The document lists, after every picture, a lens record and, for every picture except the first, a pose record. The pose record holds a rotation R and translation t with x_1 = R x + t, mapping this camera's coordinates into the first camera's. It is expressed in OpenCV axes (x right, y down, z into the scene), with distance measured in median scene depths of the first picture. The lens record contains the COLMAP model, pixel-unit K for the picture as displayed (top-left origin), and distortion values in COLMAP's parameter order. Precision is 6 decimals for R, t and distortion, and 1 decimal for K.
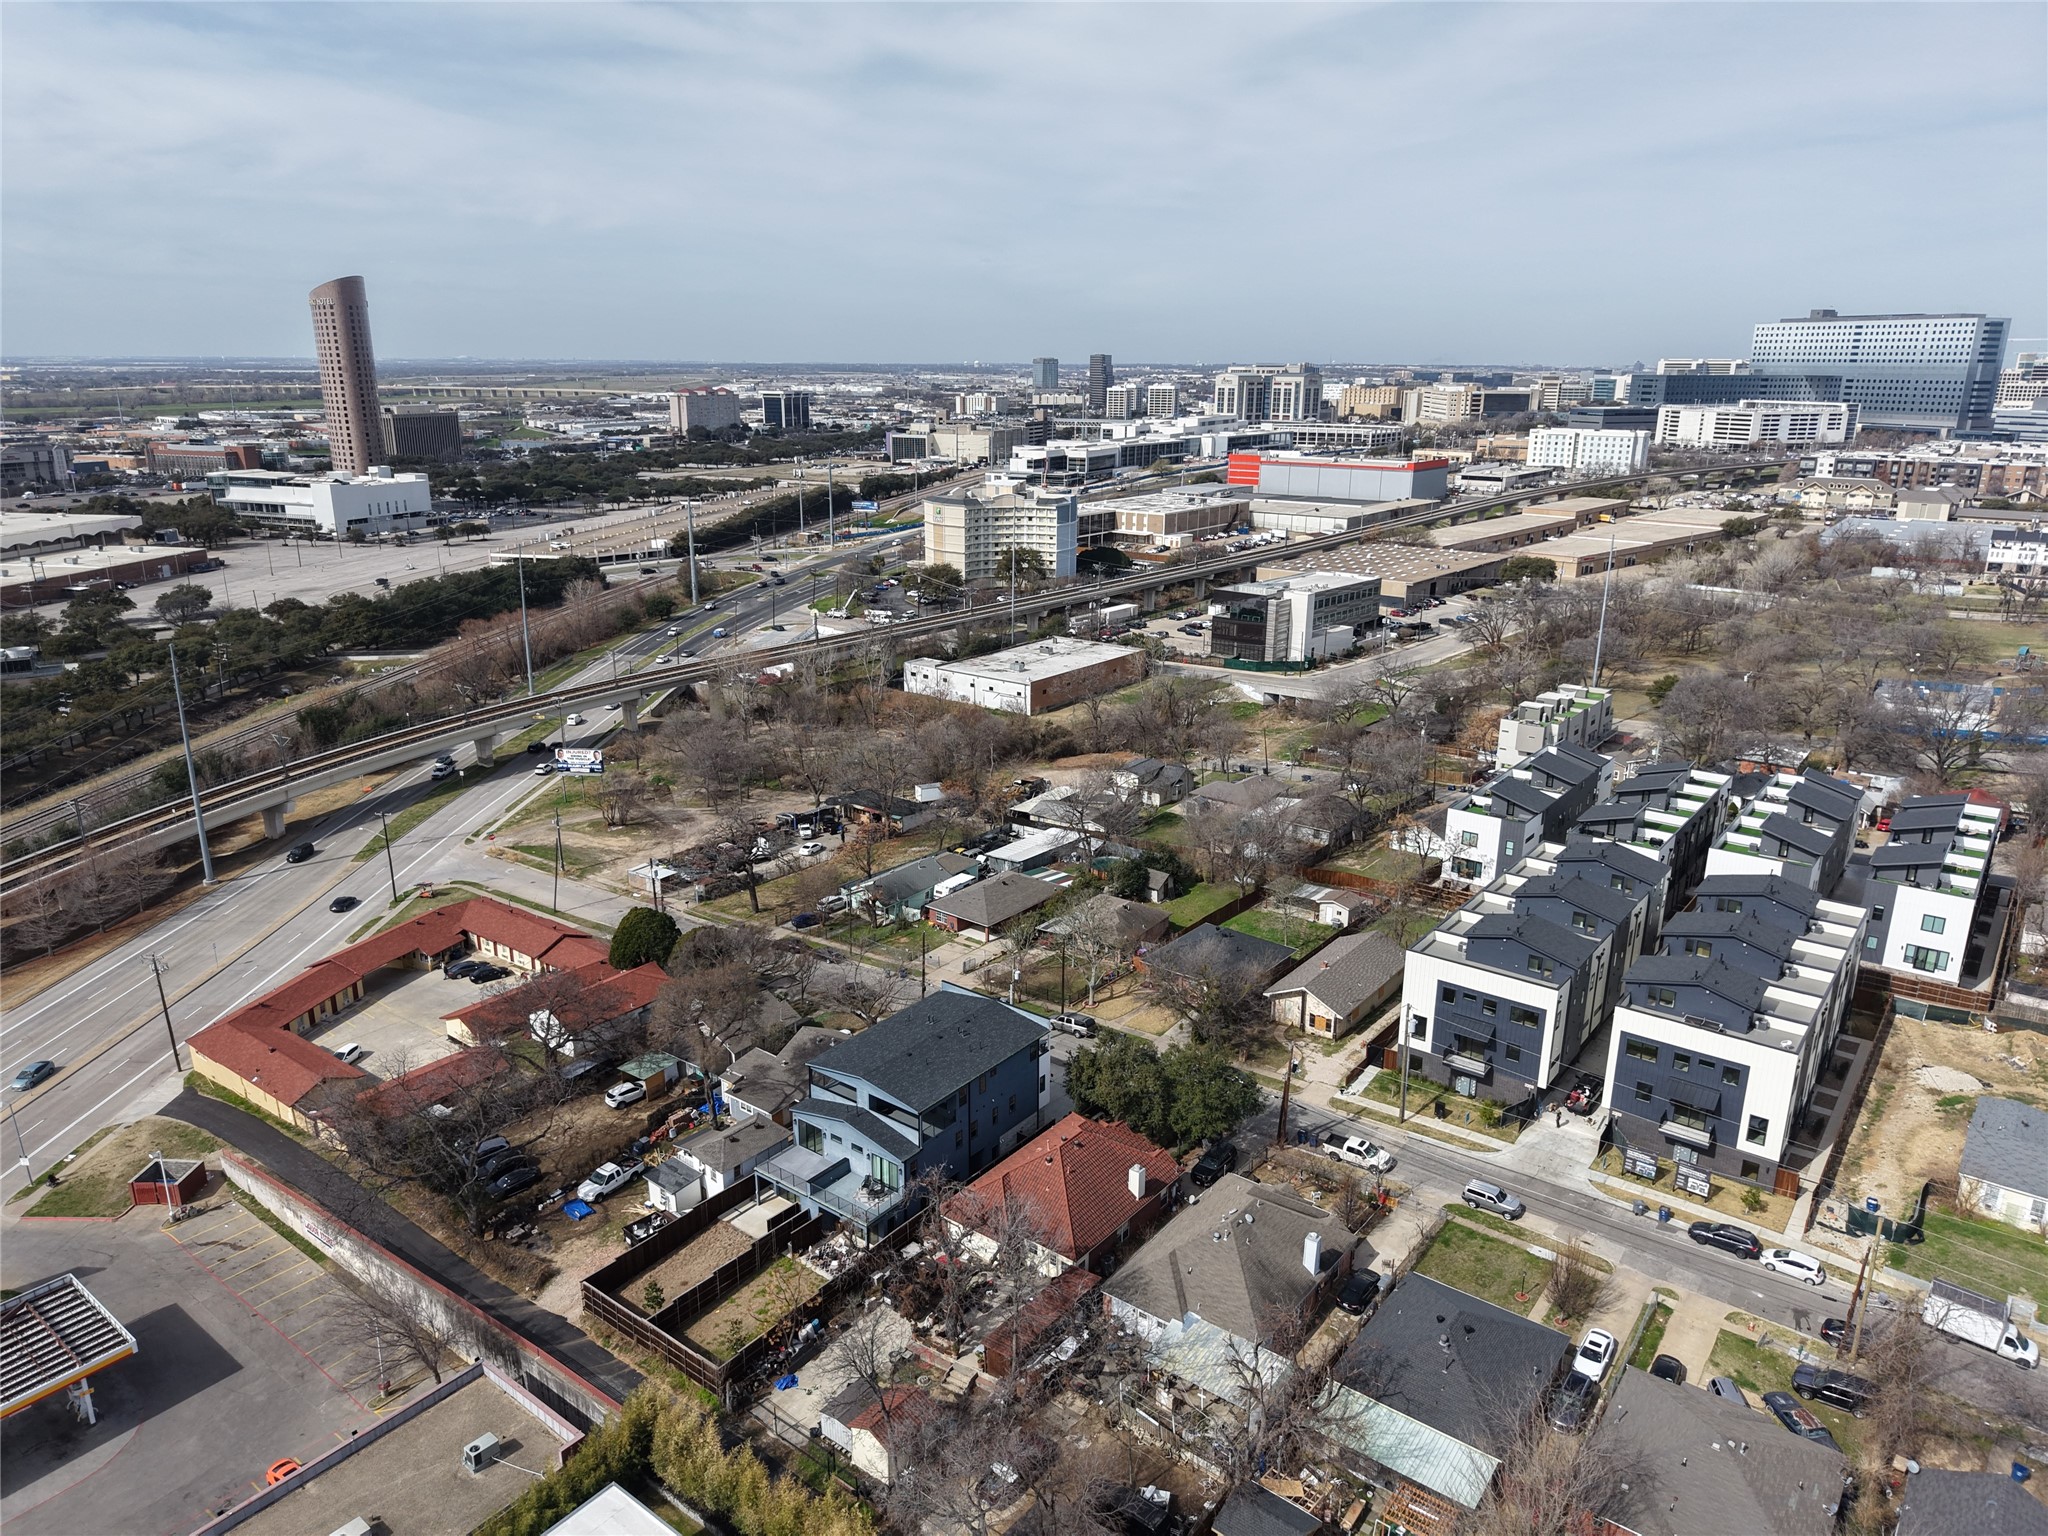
lens RADIAL K [[1375.0, 0, 1020.4], [0, 1375.0, 770.0], [0, 0, 1]] dist [0.006512, -0.008032]
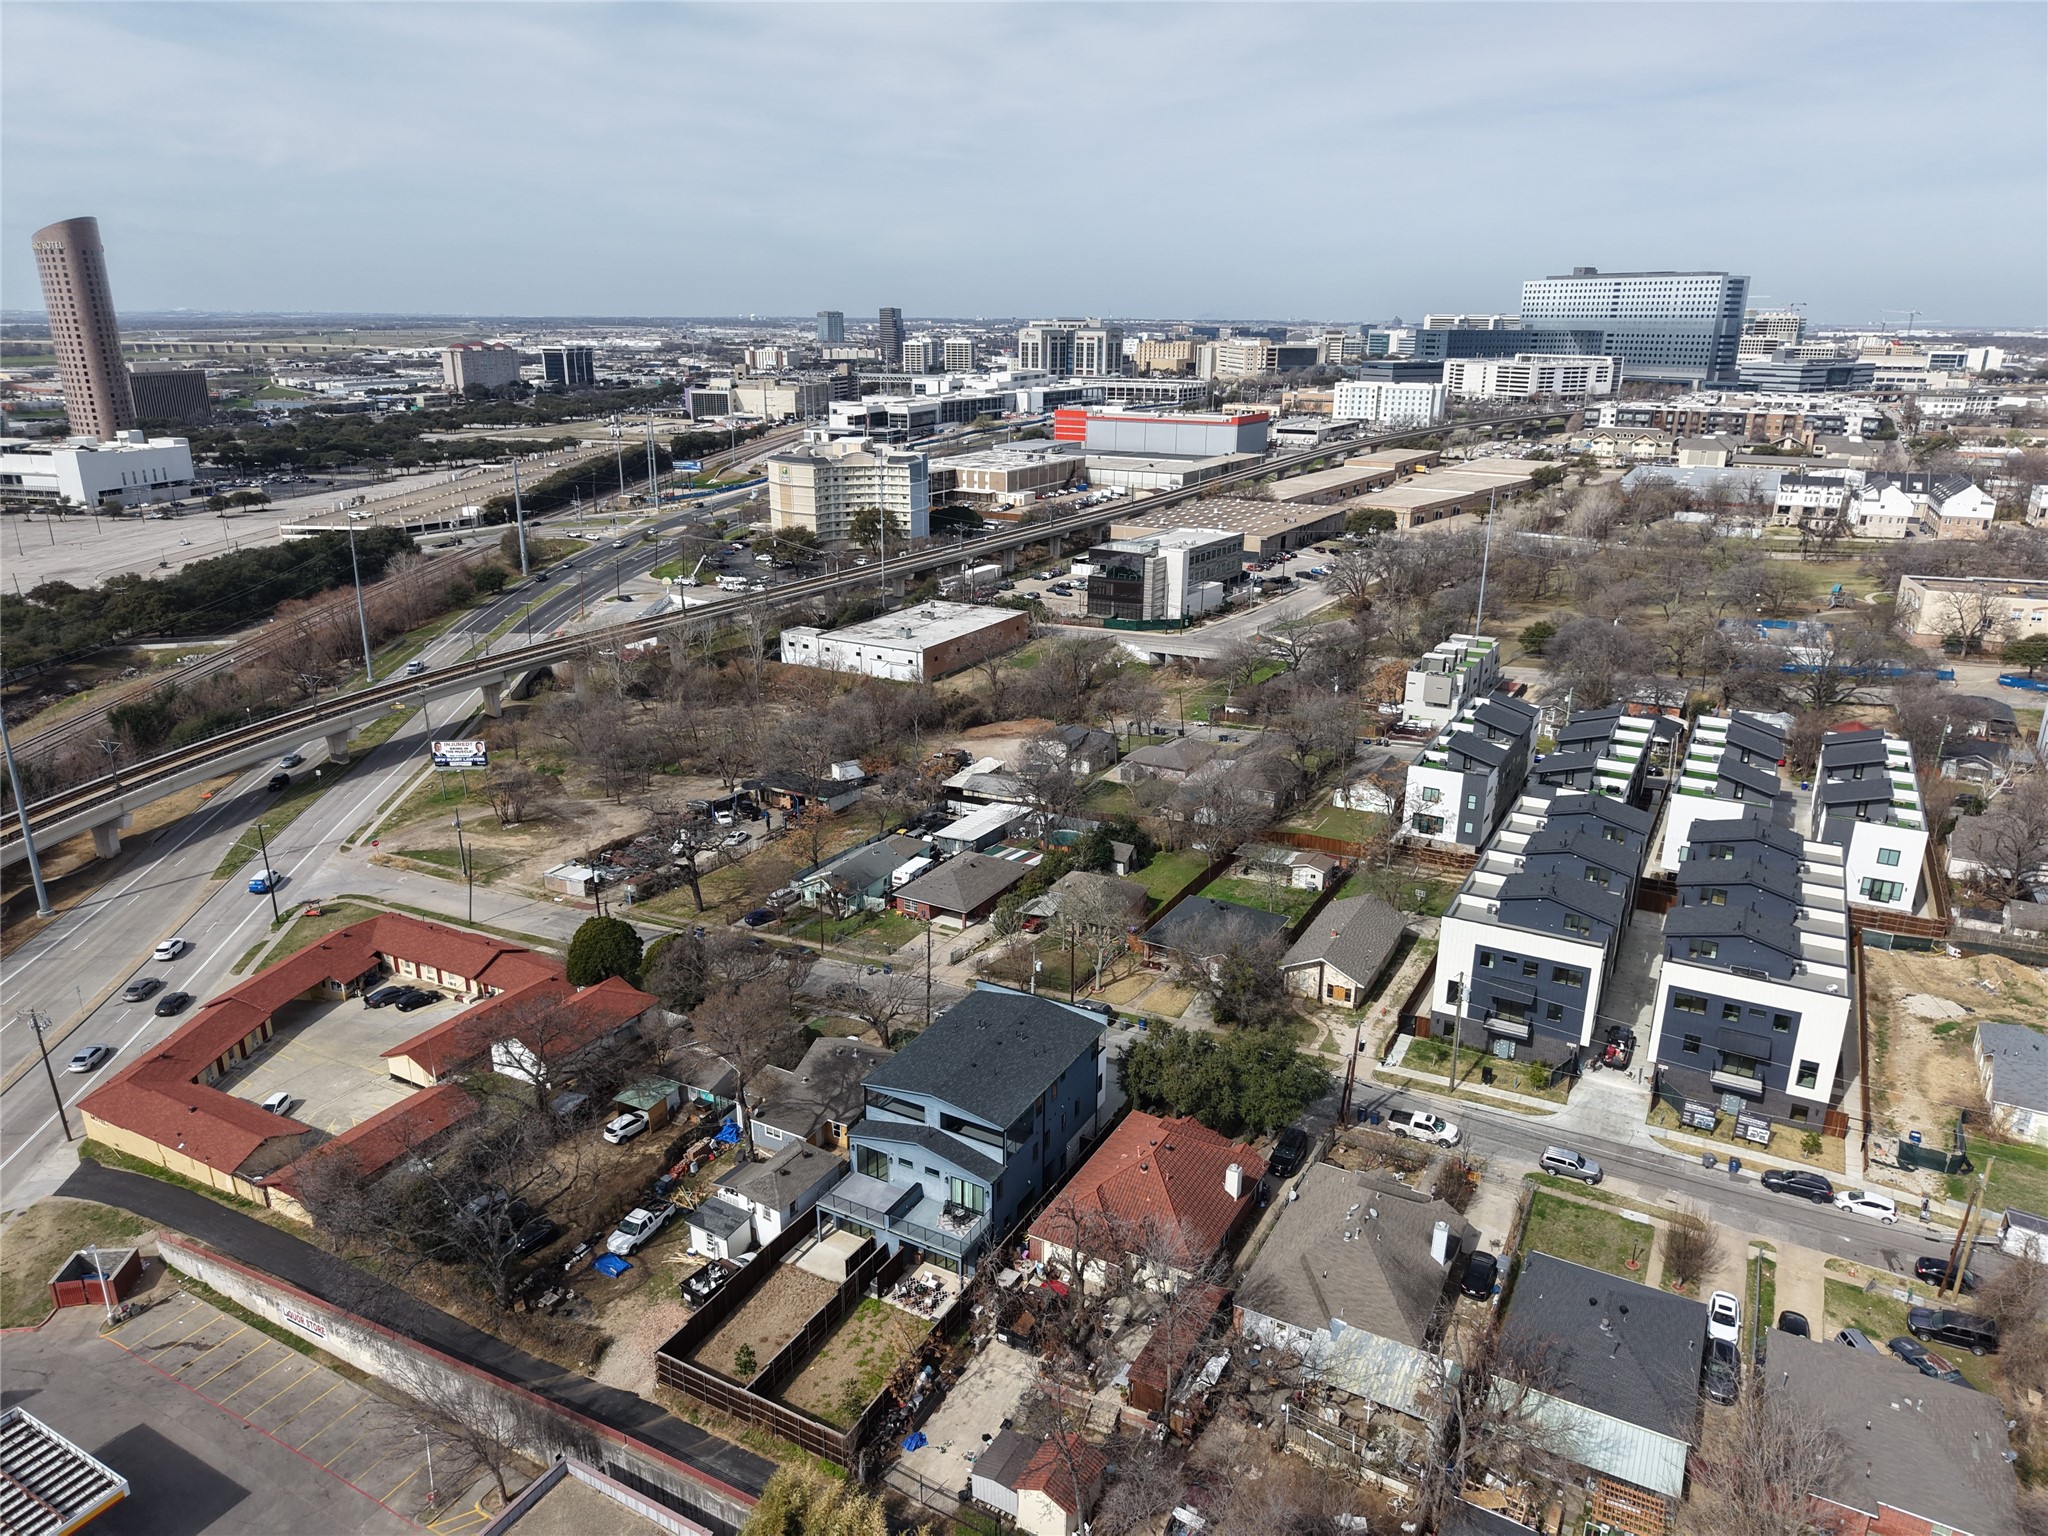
lens RADIAL K [[1375.0, 0, 1026.4], [0, 1375.0, 774.4], [0, 0, 1]] dist [0.006512, -0.008032]
pose [[0.987980, -0.046887, 0.147297, -0.109244], [0.041985, 0.998462, 0.036217, -0.013092], [-0.148768, -0.029597, 0.988429, 0.053443]]
